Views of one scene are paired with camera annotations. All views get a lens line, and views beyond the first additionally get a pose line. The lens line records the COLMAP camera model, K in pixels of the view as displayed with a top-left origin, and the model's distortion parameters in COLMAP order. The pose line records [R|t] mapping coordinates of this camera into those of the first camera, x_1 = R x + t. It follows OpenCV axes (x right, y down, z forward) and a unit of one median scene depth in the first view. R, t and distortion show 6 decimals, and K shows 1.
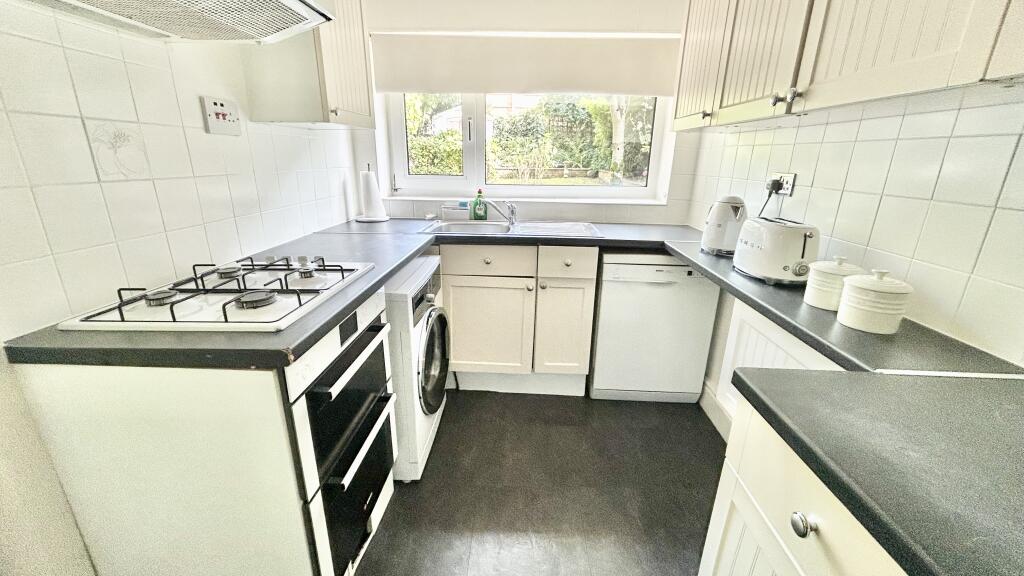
lens RADIAL K [[413.5, 0, 513.4], [0, 413.5, 287.9], [0, 0, 1]] dist [-0.000557, 0.000584]
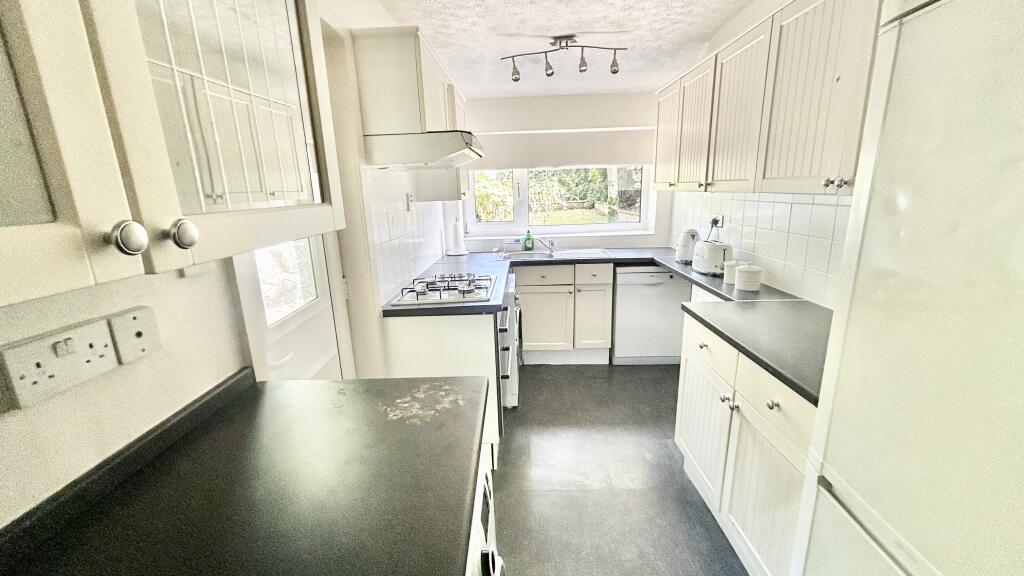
lens RADIAL K [[413.5, 0, 513.4], [0, 413.5, 287.9], [0, 0, 1]] dist [-0.000557, 0.000584]
pose [[0.998743, -0.049999, 0.003595, -0.179919], [0.050128, 0.996023, -0.073662, 0.089948], [0.000103, 0.073749, 0.997277, -0.557331]]
